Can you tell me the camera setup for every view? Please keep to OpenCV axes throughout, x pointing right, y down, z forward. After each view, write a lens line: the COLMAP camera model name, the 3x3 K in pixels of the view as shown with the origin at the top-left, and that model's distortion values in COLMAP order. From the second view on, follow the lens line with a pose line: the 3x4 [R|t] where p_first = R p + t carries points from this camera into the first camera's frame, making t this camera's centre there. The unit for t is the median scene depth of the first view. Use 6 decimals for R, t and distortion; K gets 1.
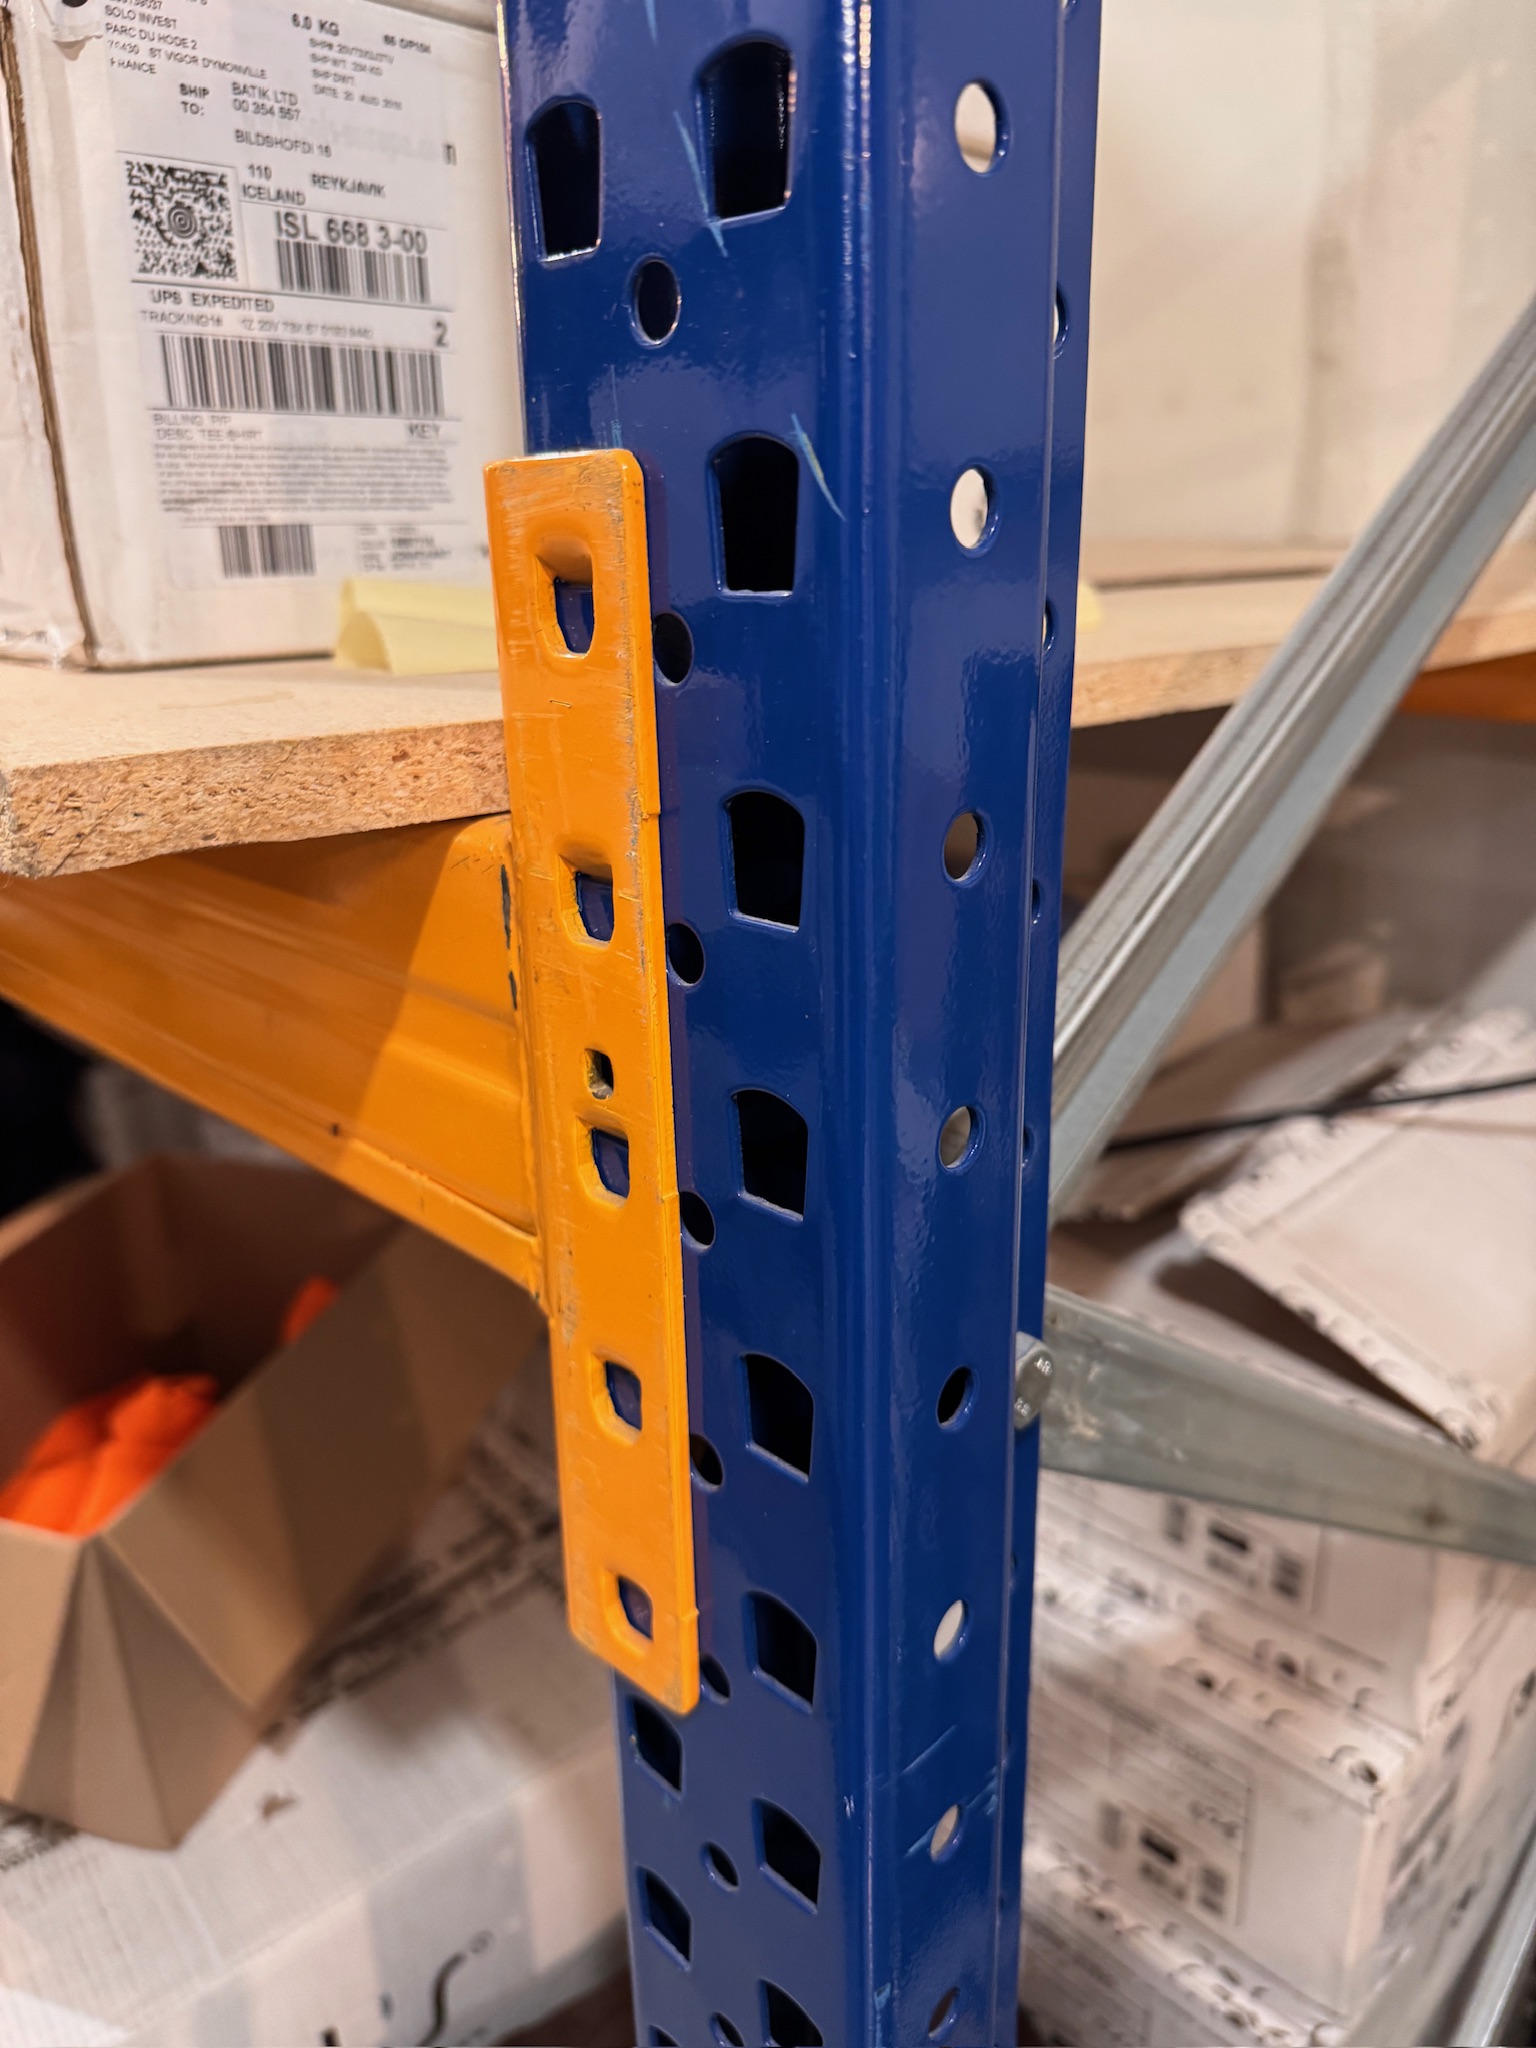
lens RADIAL K [[1506.2, 0, 811.8], [0, 1506.2, 1025.9], [0, 0, 1]] dist [-0.053441, -0.003074]
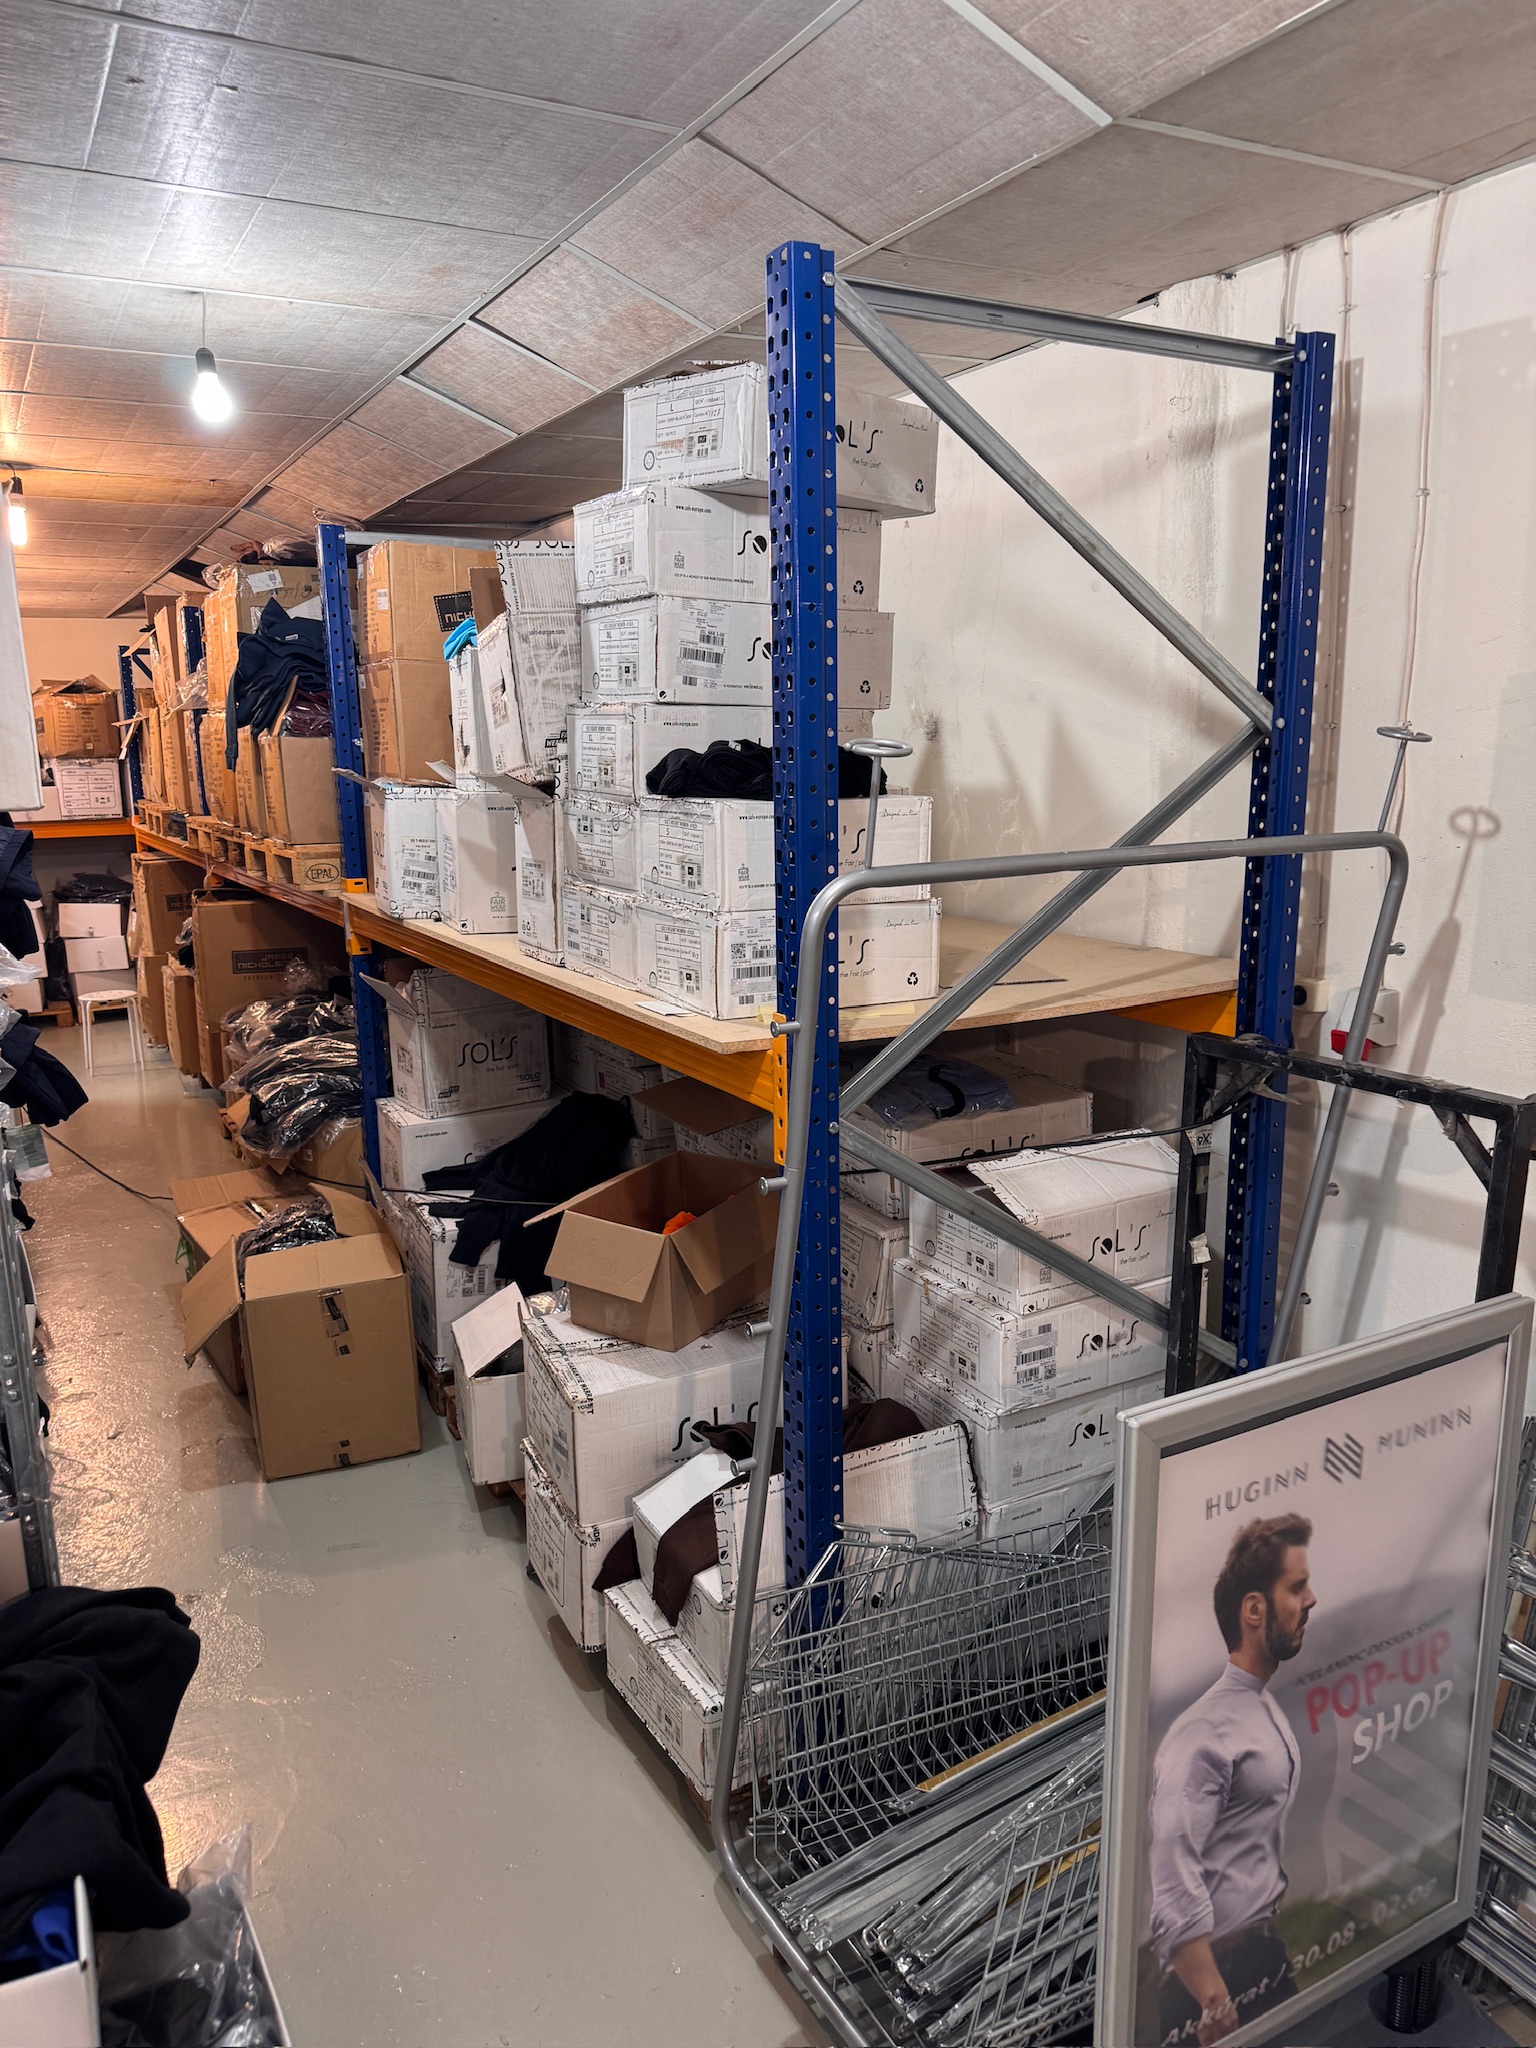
lens RADIAL K [[1484.5, 0, 768.0], [0, 1484.5, 1024.0], [0, 0, 1]] dist [0.077326, -0.000959]
pose [[0.953710, 0.052307, -0.296144, 1.414264], [-0.091310, 0.988634, -0.119440, 0.452895], [0.286530, 0.140952, 0.947646, -4.389221]]
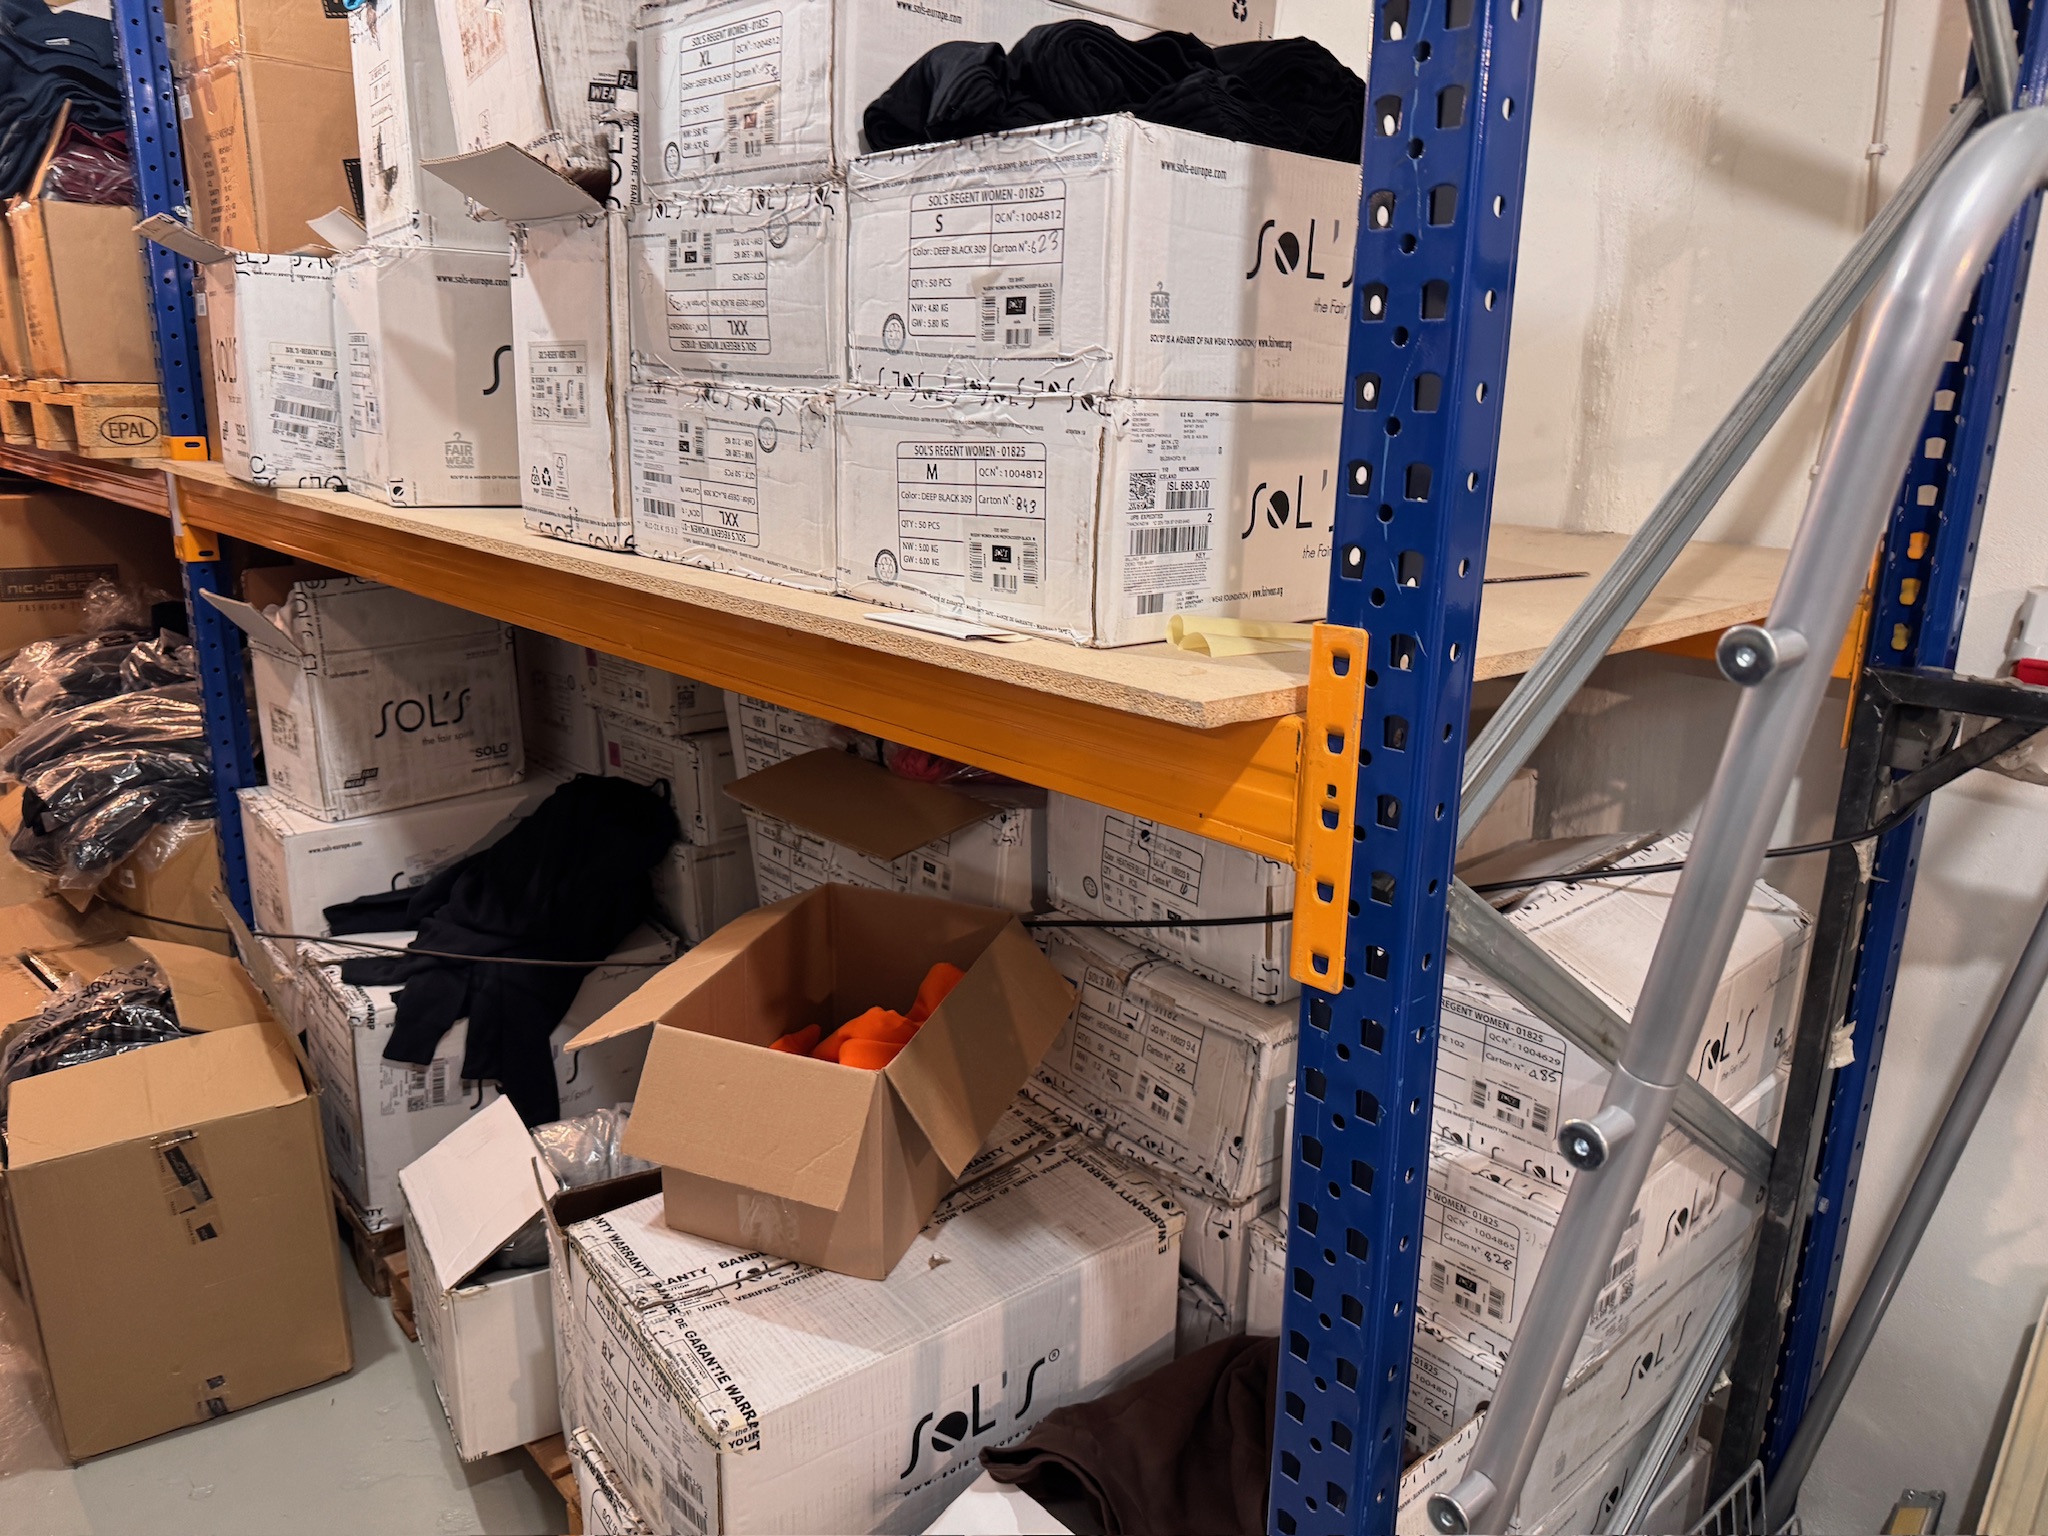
lens RADIAL K [[1467.7, 0, 1024.0], [0, 1467.7, 768.0], [0, 0, 1]] dist [-0.012896, -0.005281]
pose [[0.997452, 0.045257, -0.055155, -0.415725], [-0.049022, 0.996416, -0.068937, 0.153703], [0.051838, 0.071465, 0.996095, -1.518261]]
